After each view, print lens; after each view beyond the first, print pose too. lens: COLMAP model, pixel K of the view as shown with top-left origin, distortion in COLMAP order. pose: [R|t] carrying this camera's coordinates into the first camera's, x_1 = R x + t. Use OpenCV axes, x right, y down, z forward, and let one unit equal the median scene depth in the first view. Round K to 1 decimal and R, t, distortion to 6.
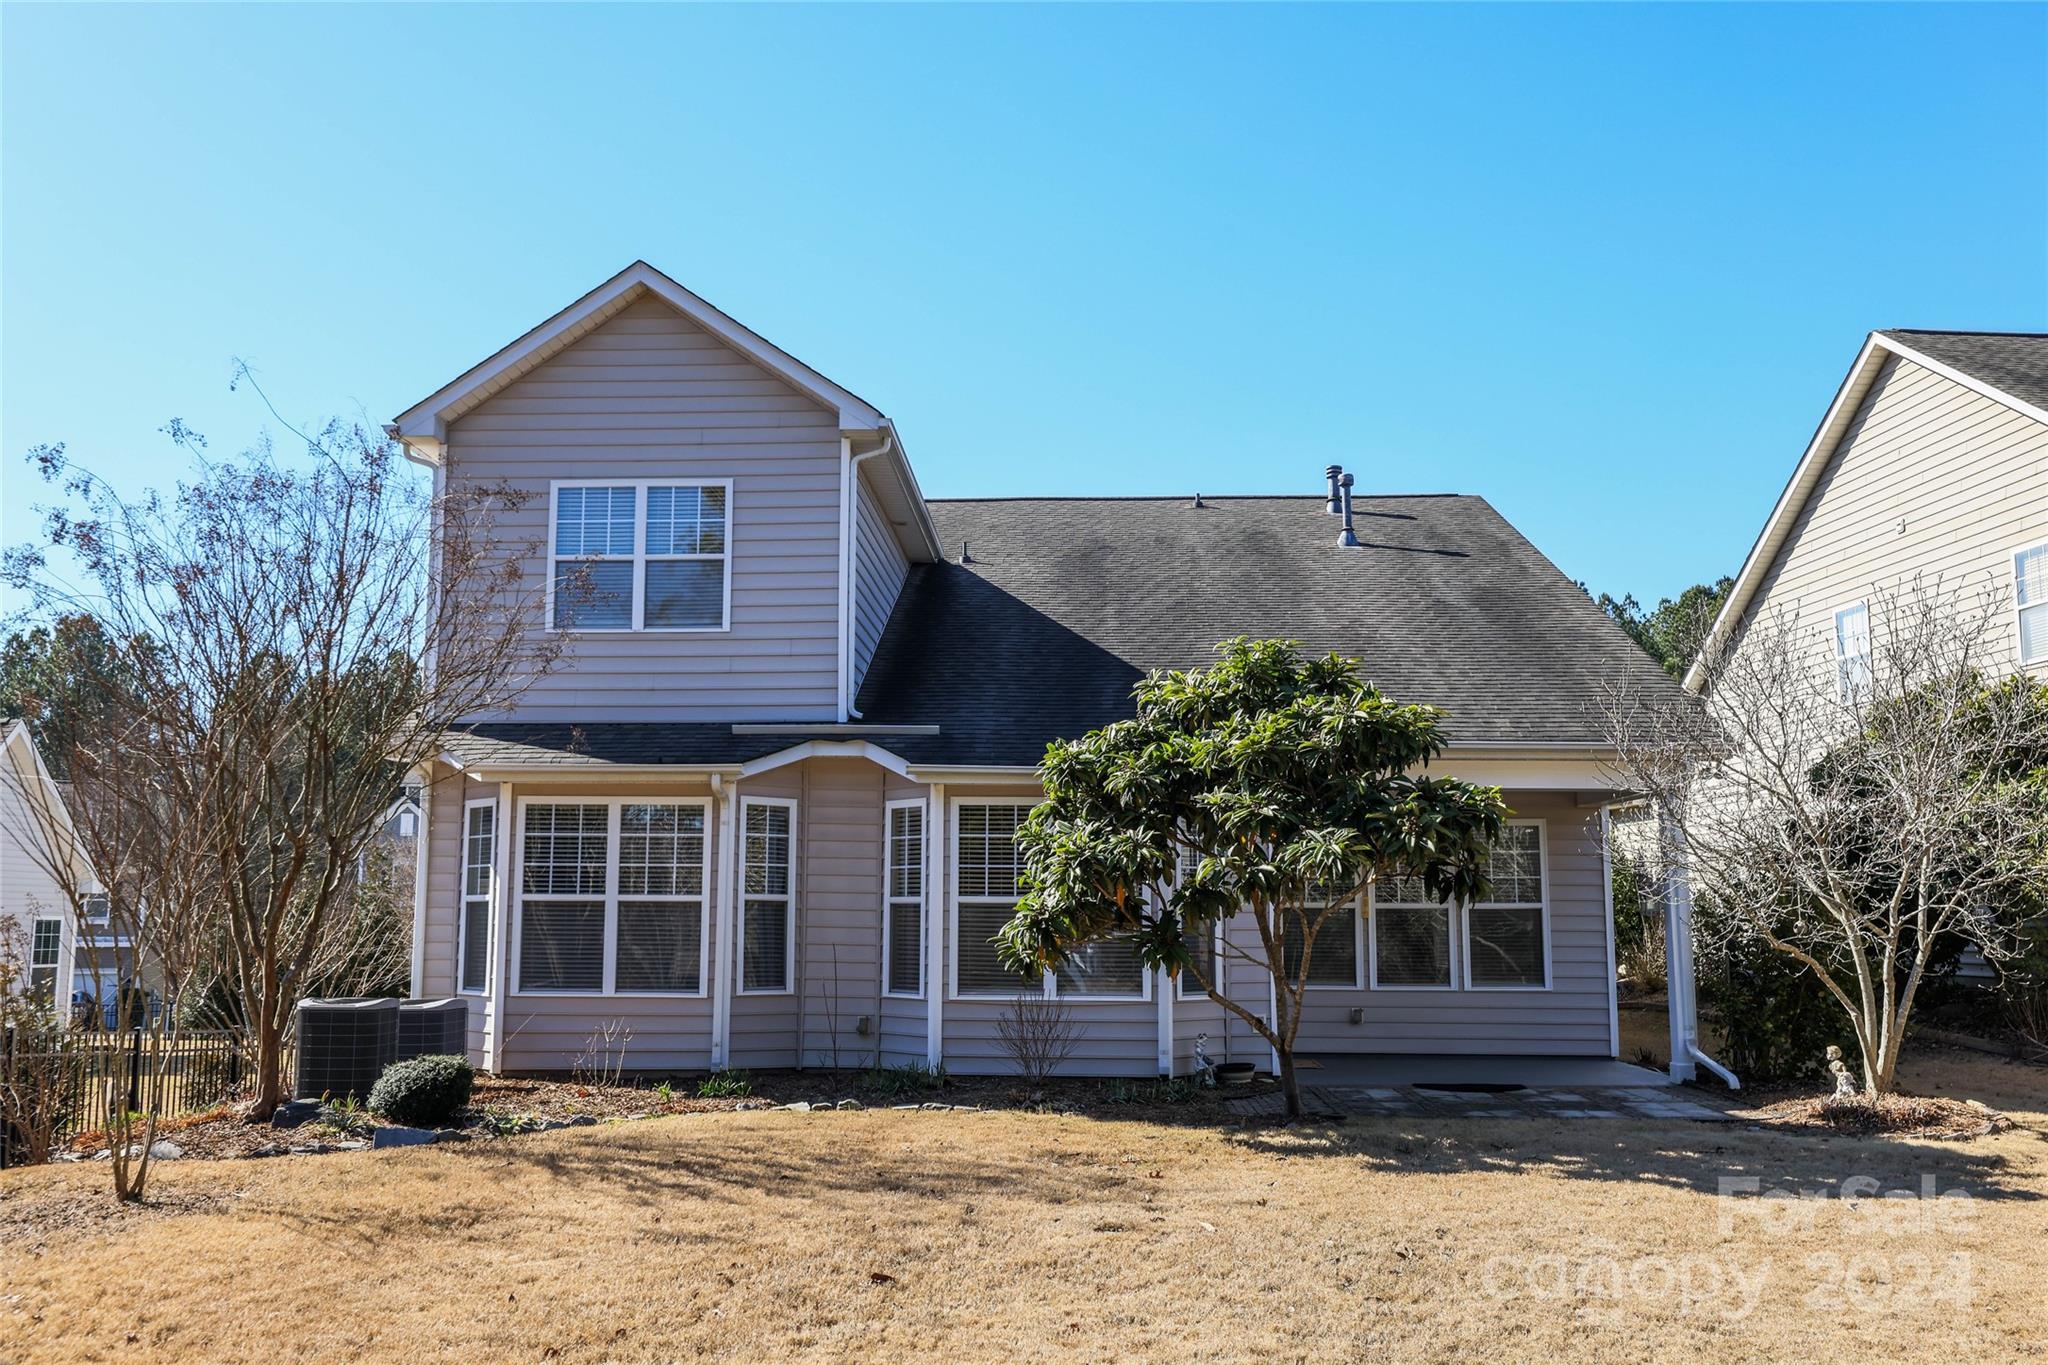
lens RADIAL K [[1667.8, 0, 1024.0], [0, 1667.8, 682.5], [0, 0, 1]] dist [0.007764, -0.001490]
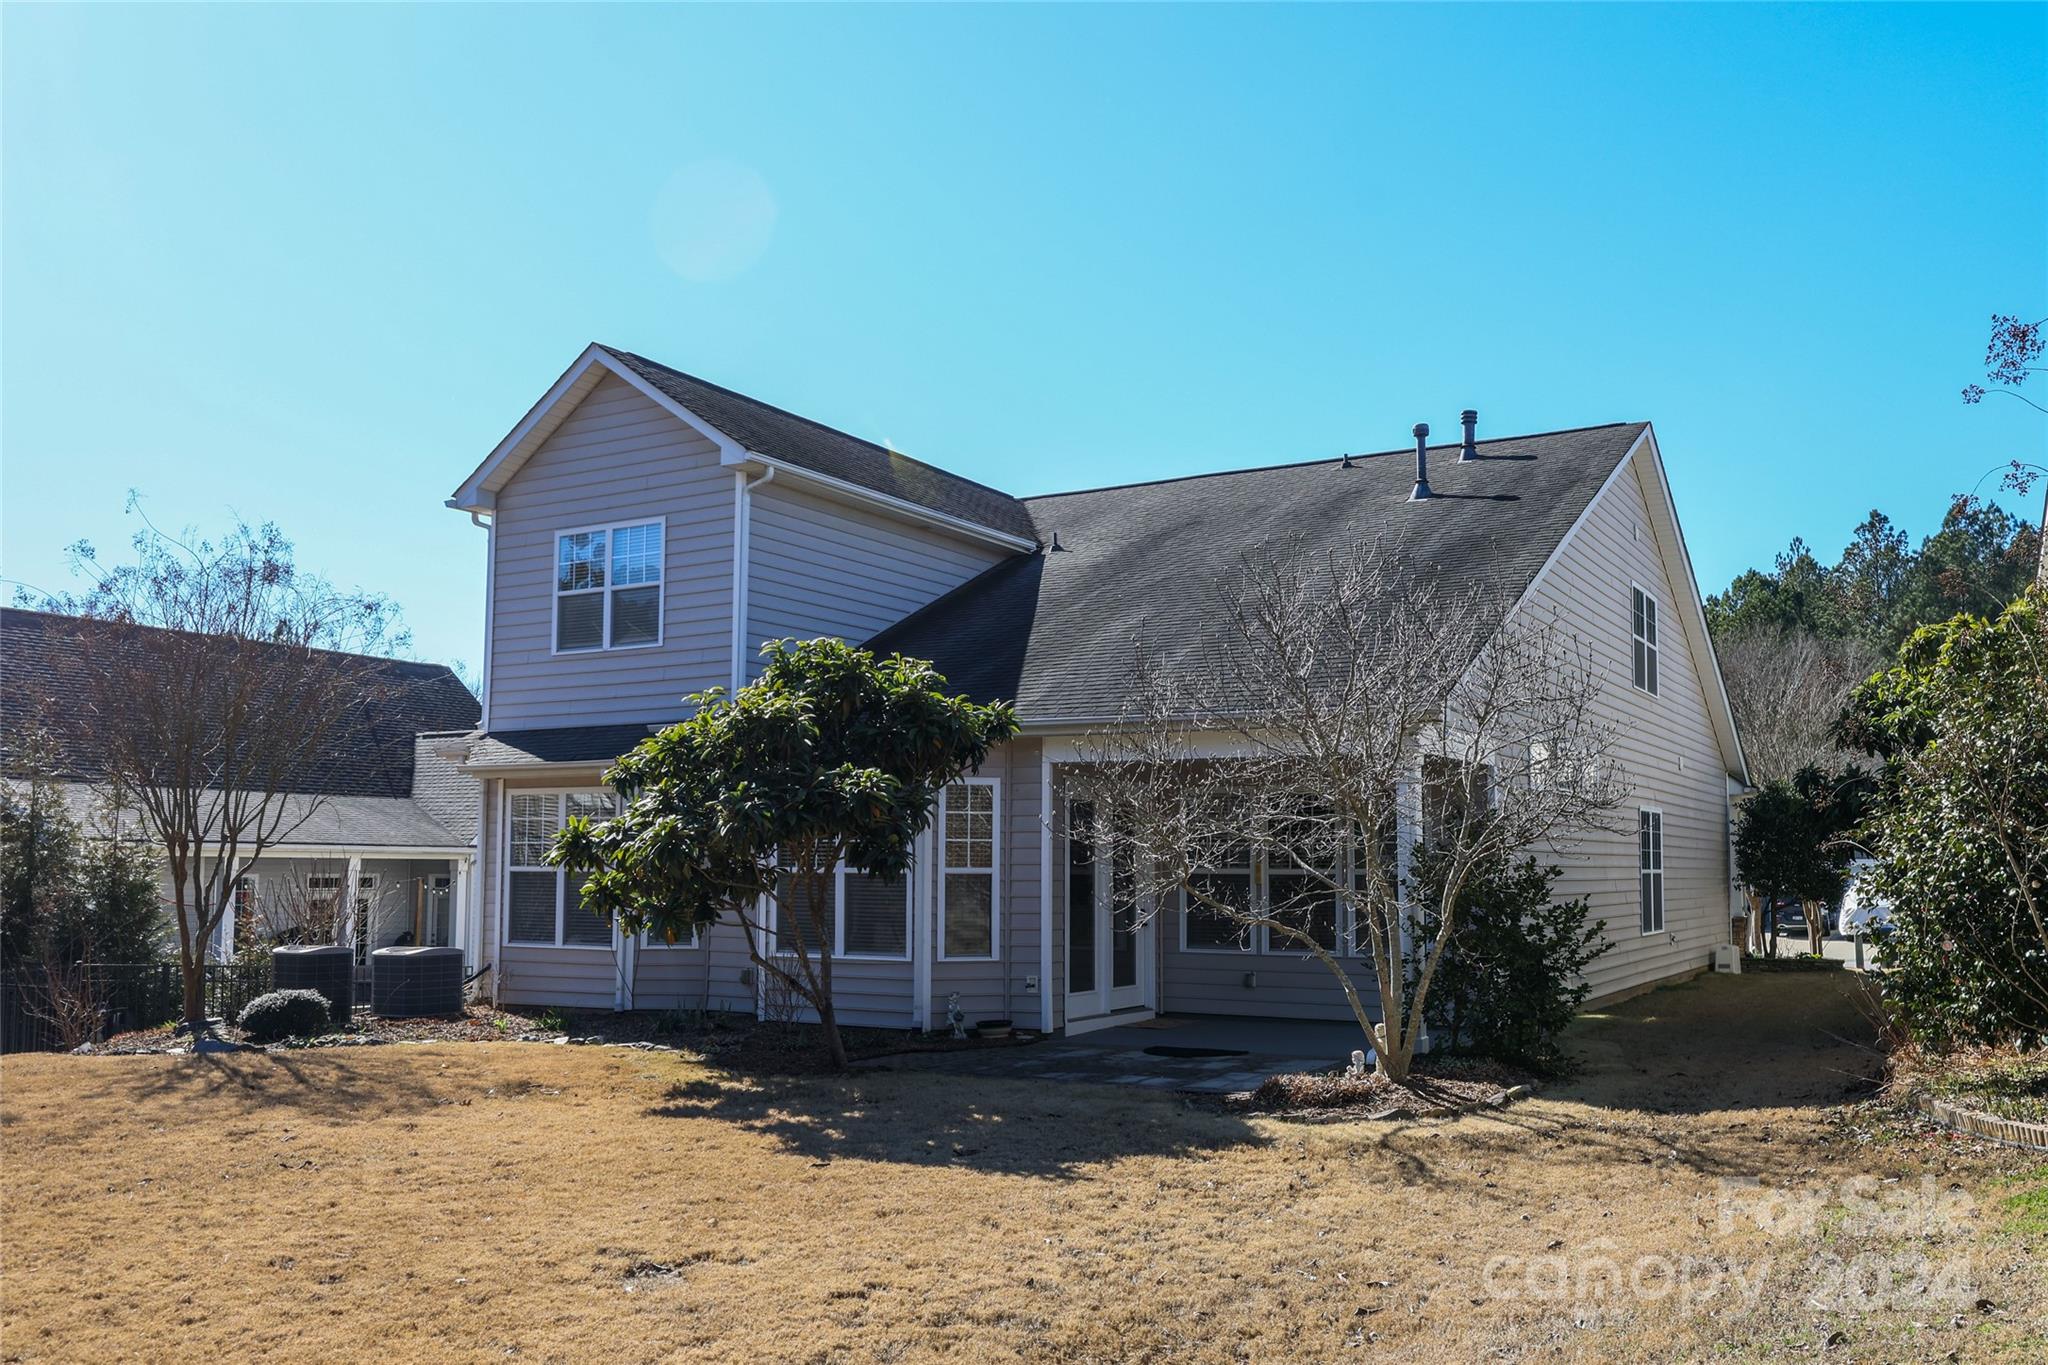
lens RADIAL K [[1726.2, 0, 1024.0], [0, 1726.2, 682.5], [0, 0, 1]] dist [0.002775, 0.001776]
pose [[0.895022, -0.054806, -0.442643, 0.575216], [0.063200, 0.997992, 0.004224, 0.006149], [0.441522, -0.031755, 0.896688, 0.012489]]
